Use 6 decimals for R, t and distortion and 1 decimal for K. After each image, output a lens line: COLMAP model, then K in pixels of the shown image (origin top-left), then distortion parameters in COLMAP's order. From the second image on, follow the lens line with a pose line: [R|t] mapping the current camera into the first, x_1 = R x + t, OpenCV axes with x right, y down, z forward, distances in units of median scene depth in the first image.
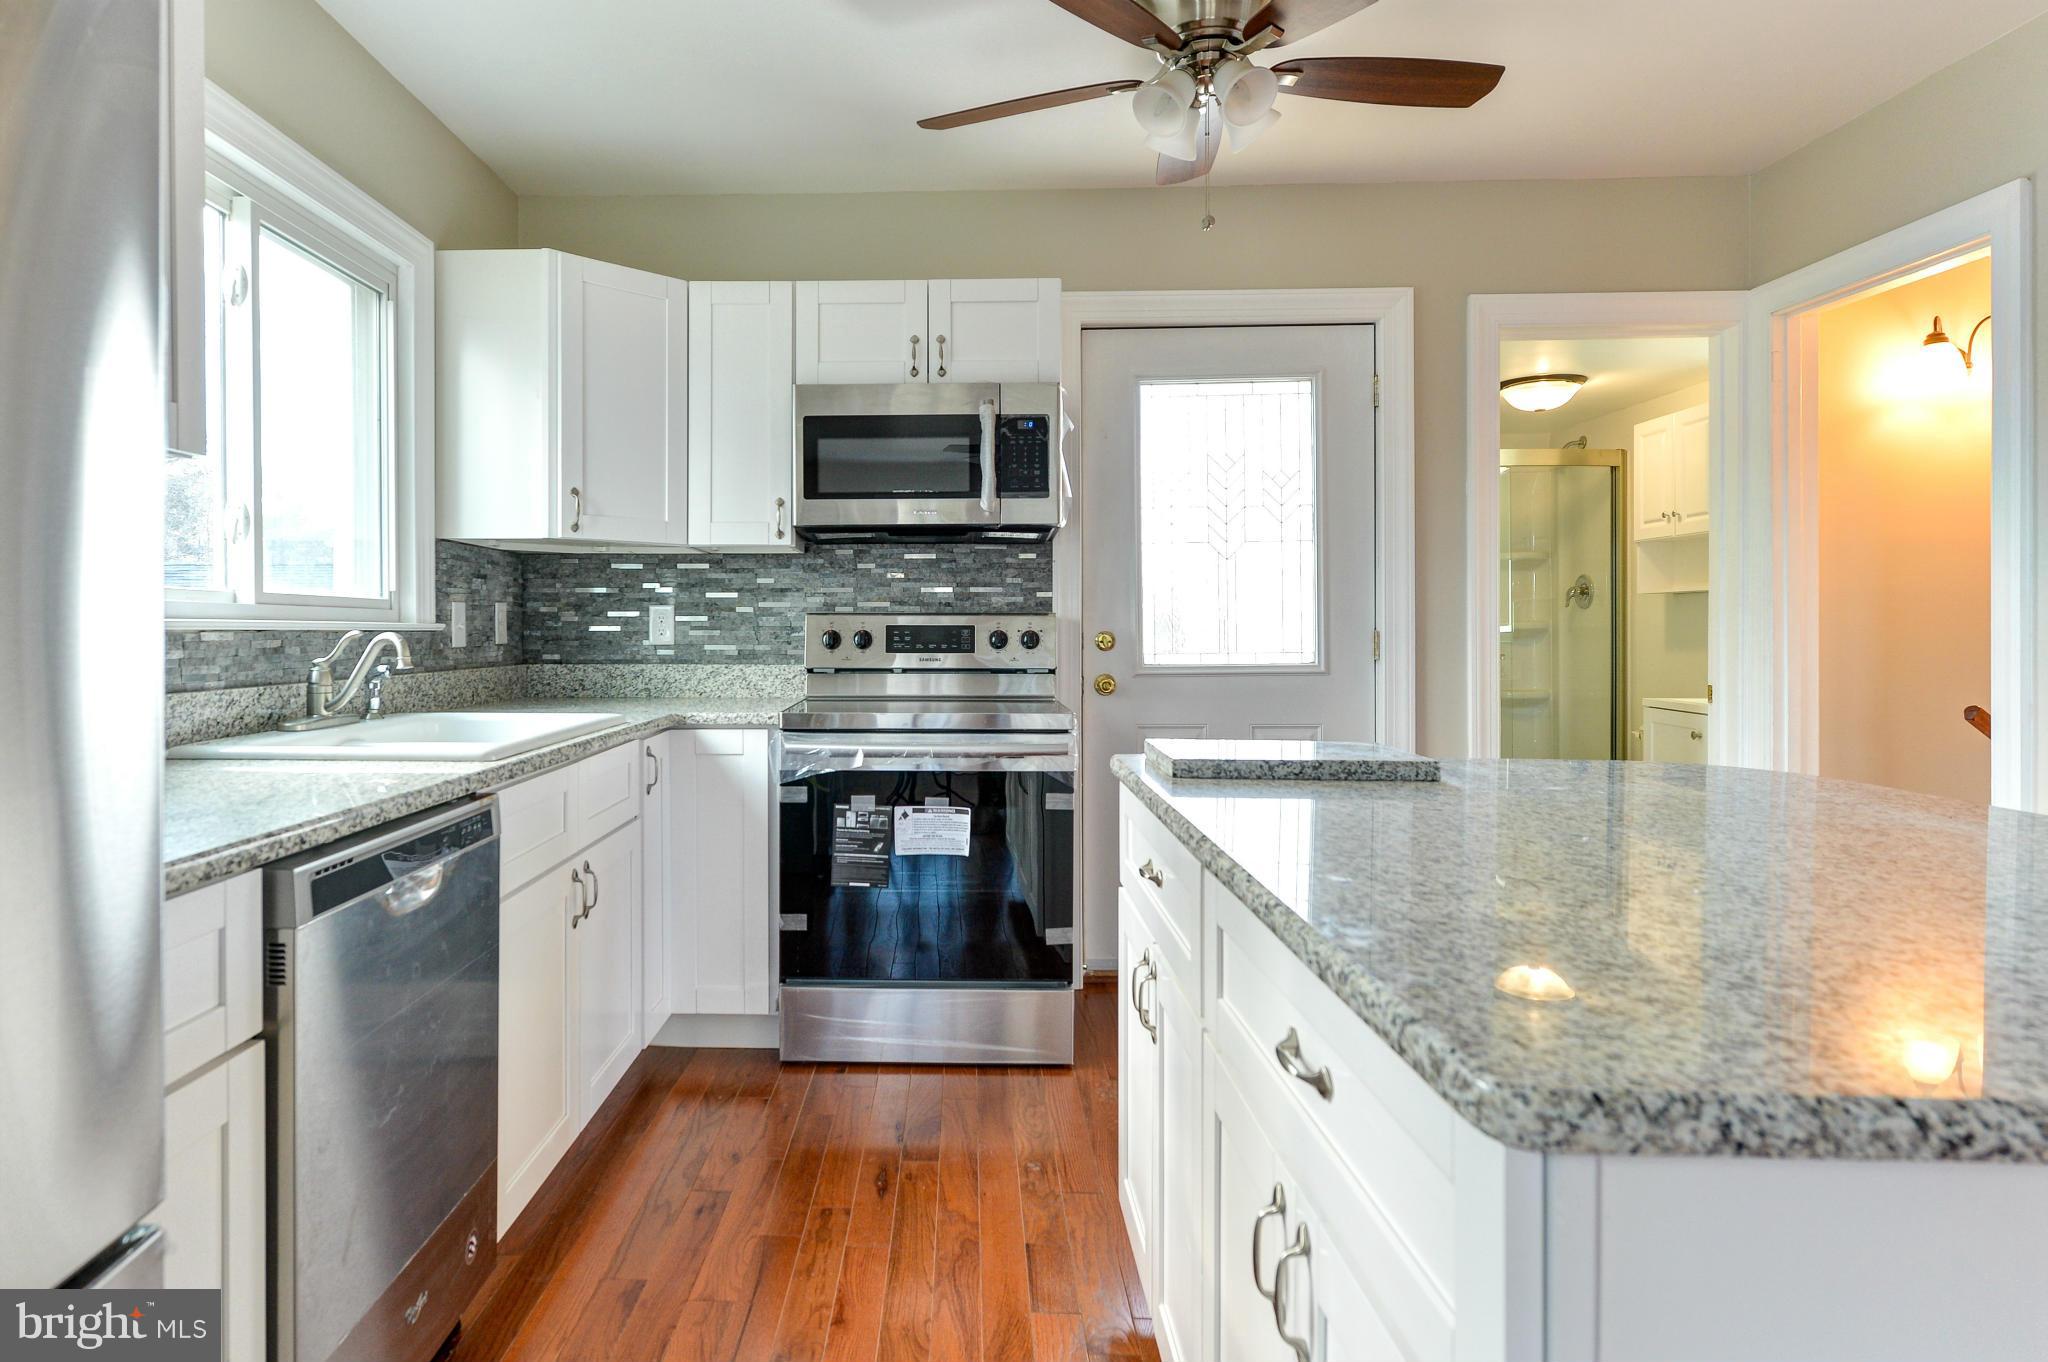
lens RADIAL K [[1197.7, 0, 932.7], [0, 1197.7, 632.9], [0, 0, 1]] dist [0.005747, 0.001468]
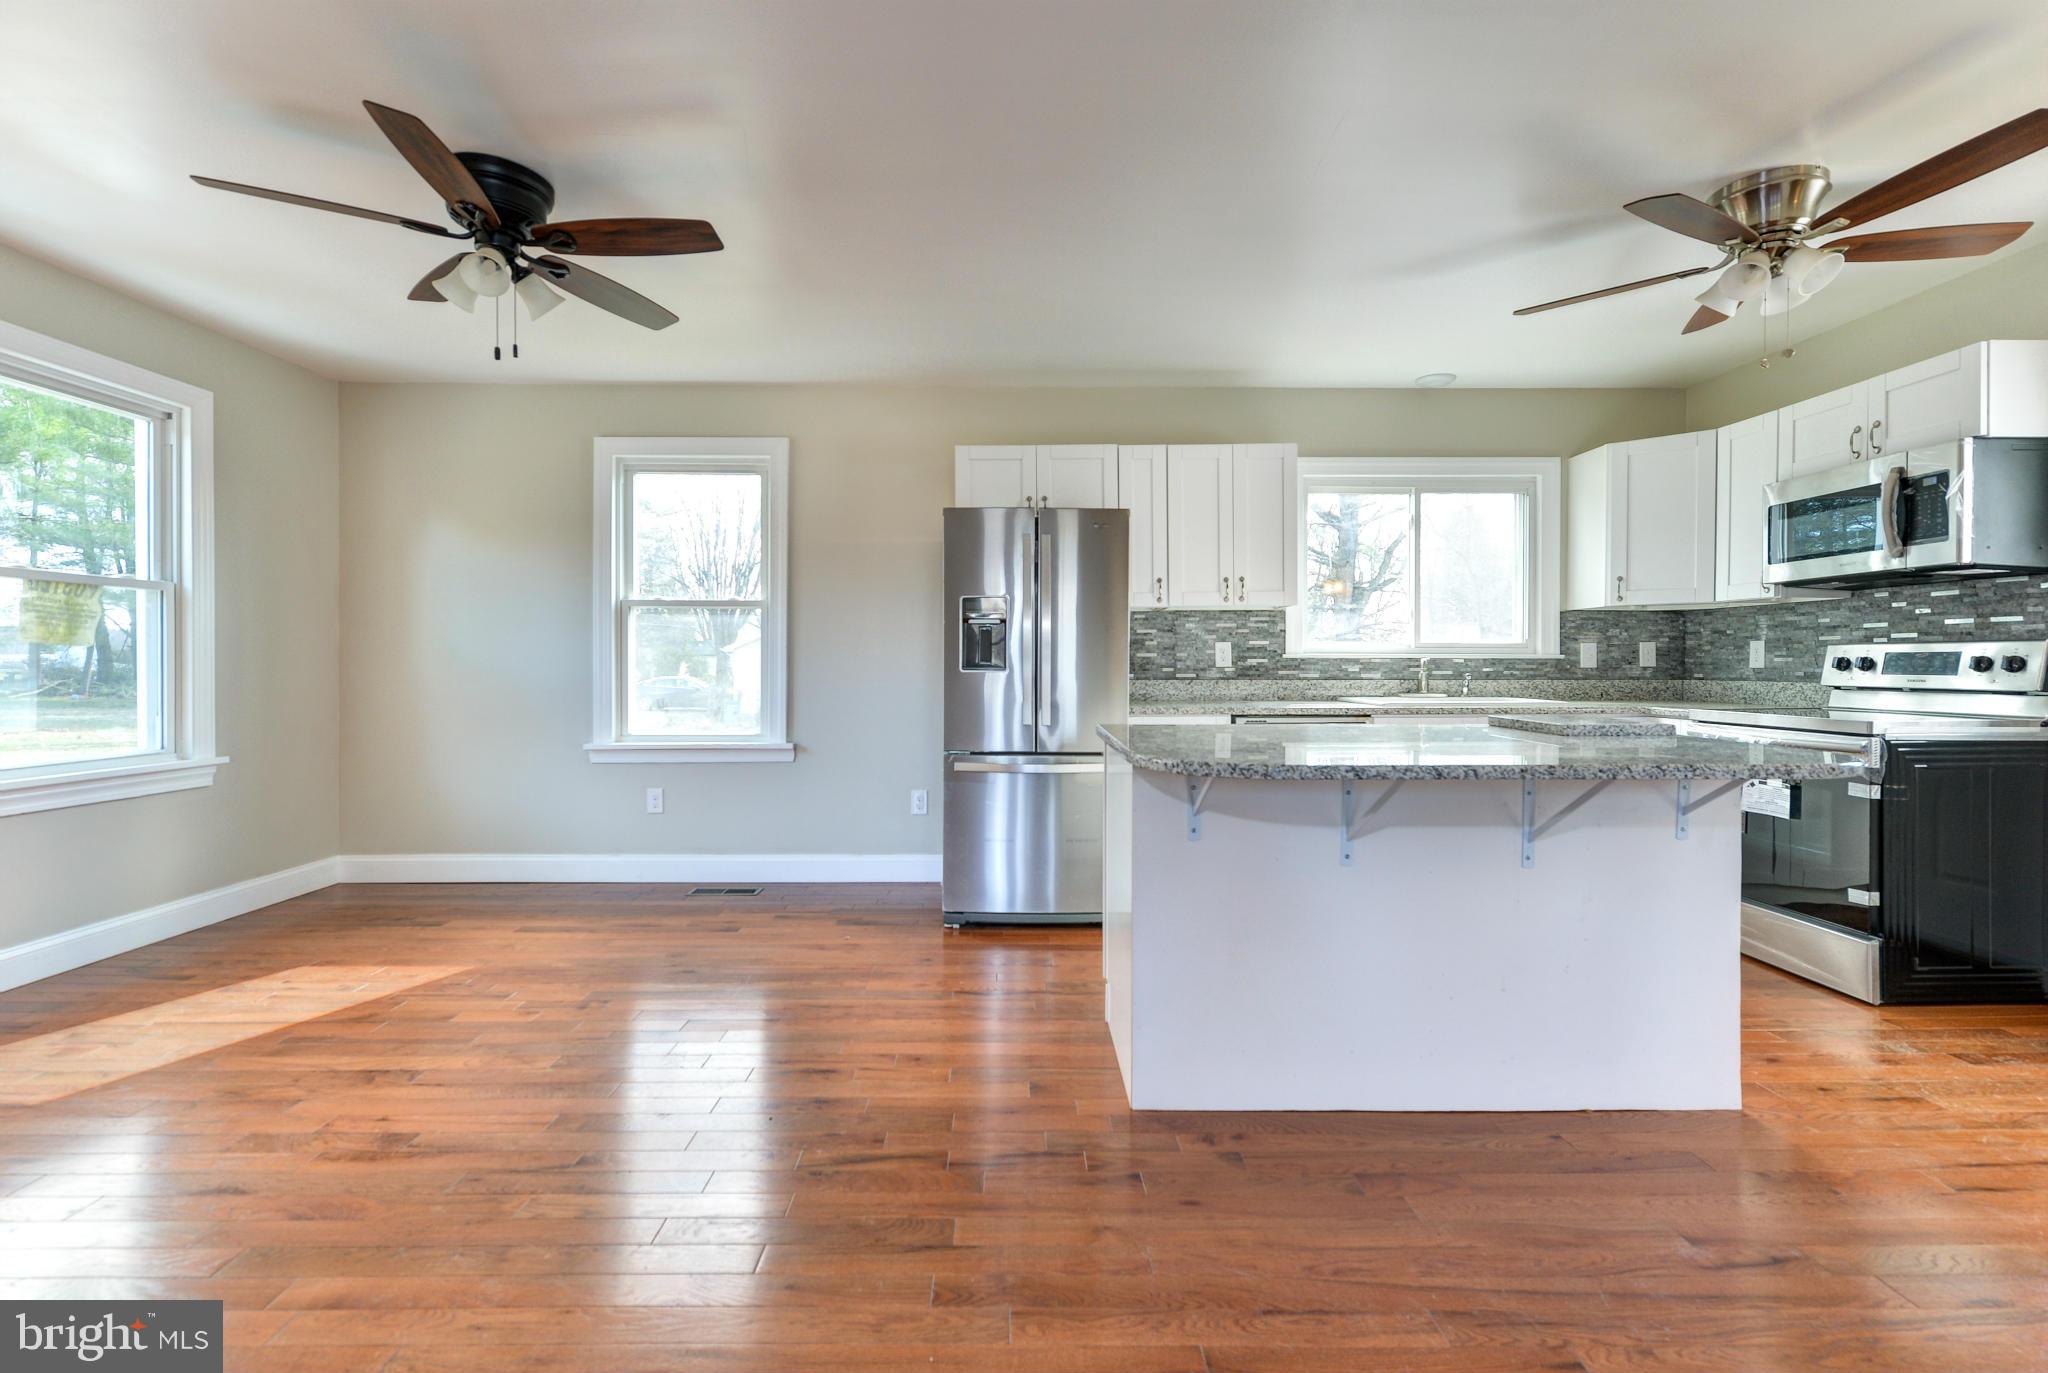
lens RADIAL K [[906.3, 0, 1023.2], [0, 906.3, 680.2], [0, 0, 1]] dist [0.002036, 0.000148]
pose [[0.050049, 0.017304, -0.998597, 0.907915], [-0.003465, 0.999847, 0.017152, 0.009987], [0.998741, 0.002602, 0.050101, 0.059223]]
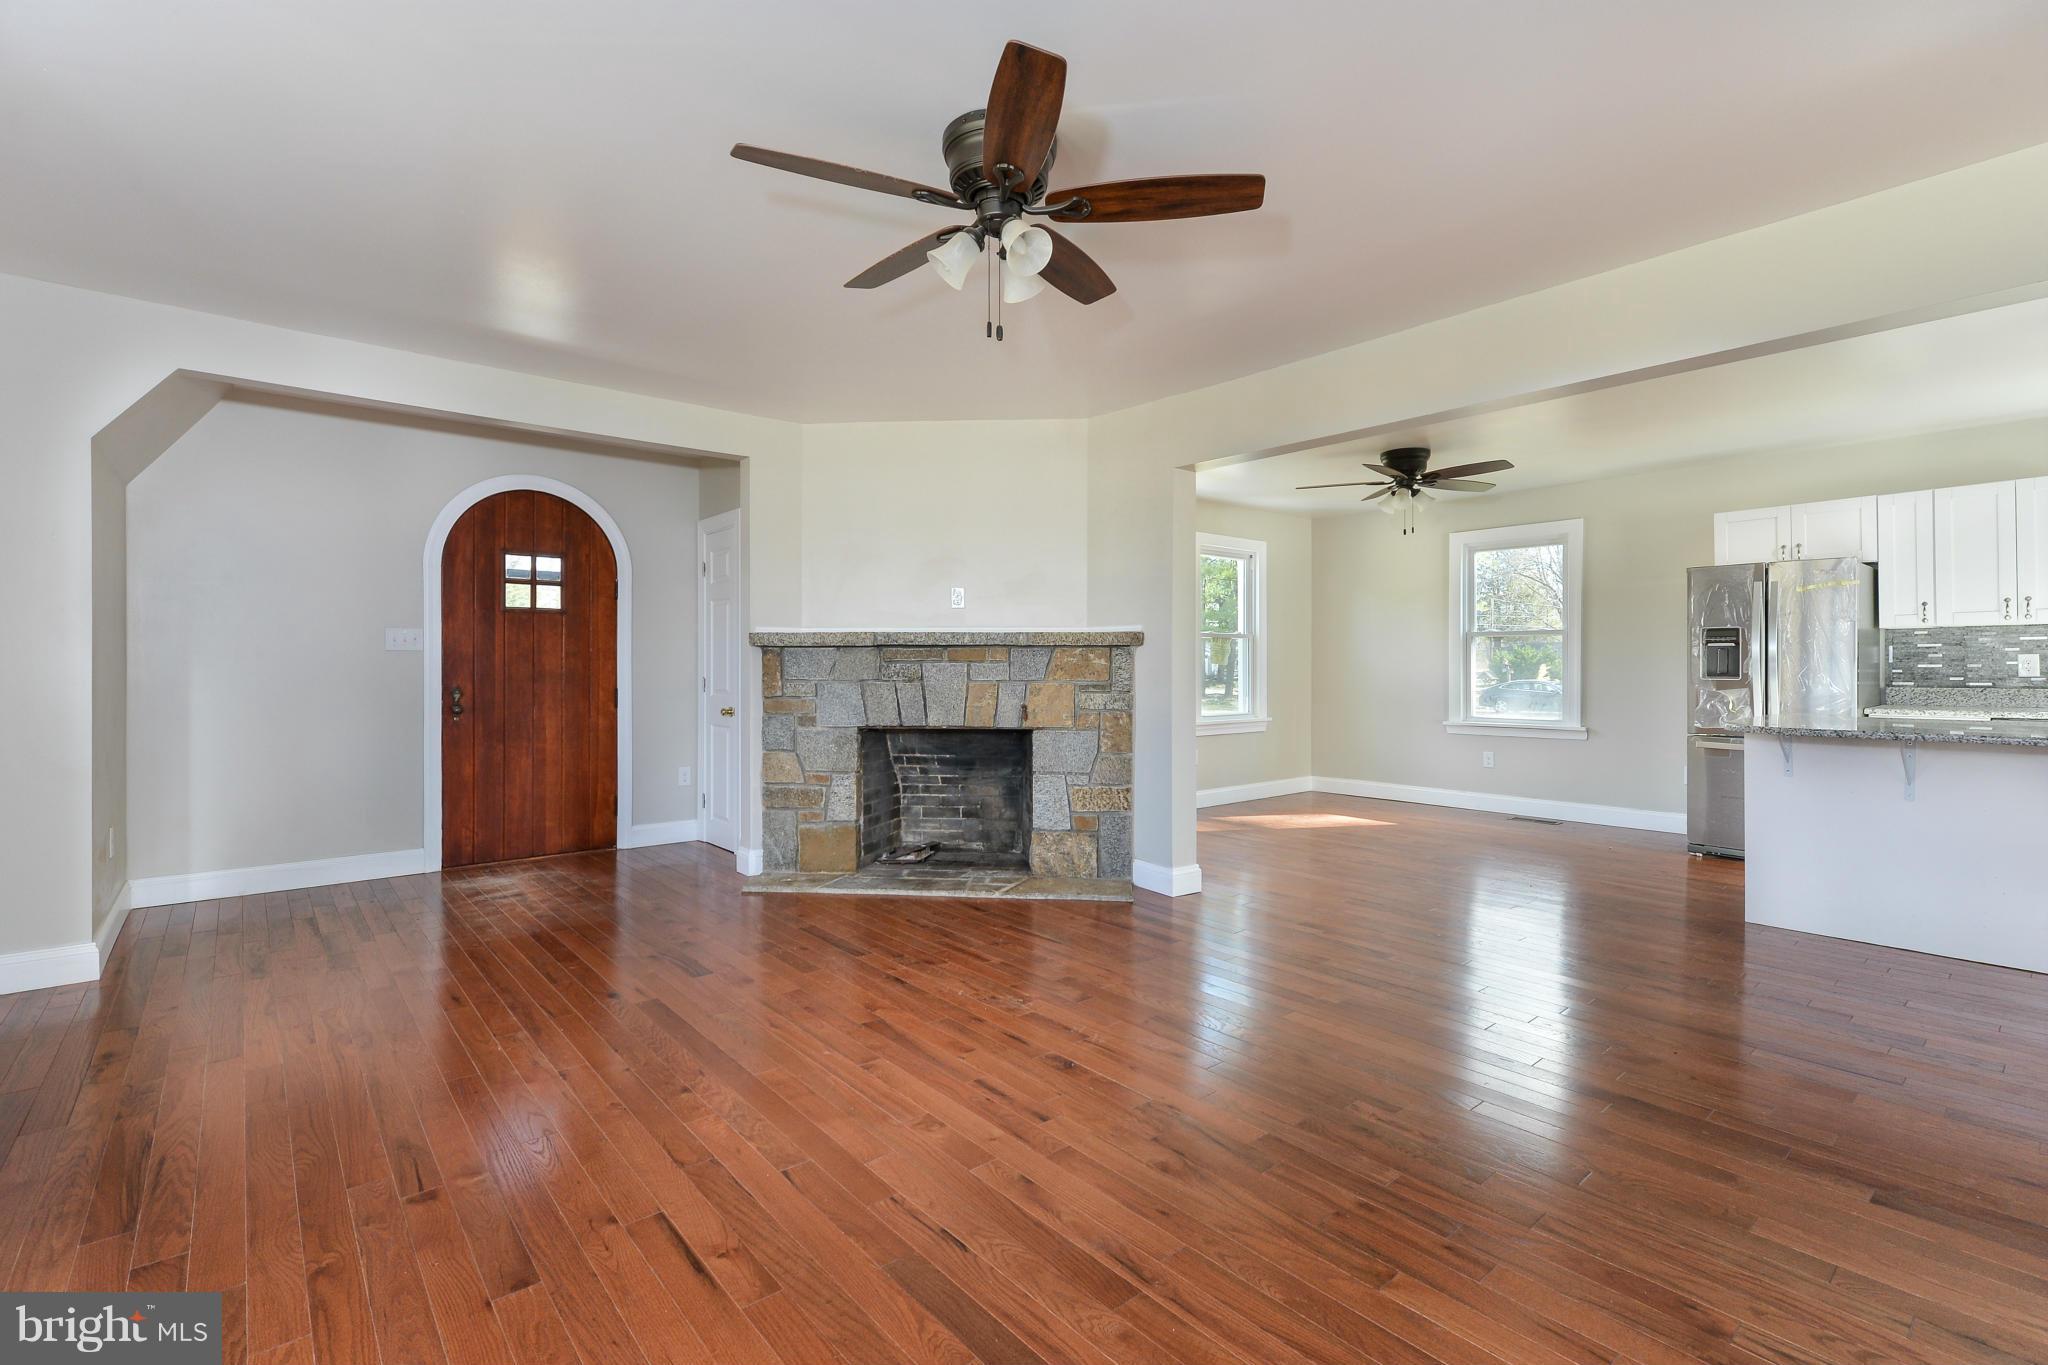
lens RADIAL K [[906.3, 0, 1025.3], [0, 906.3, 669.8], [0, 0, 1]] dist [0.002036, 0.000148]
pose [[-0.740599, 0.003429, -0.671938, 1.734060], [-0.000018, 0.999987, 0.005122, -0.005936], [0.671947, 0.003806, -0.740589, 0.412199]]
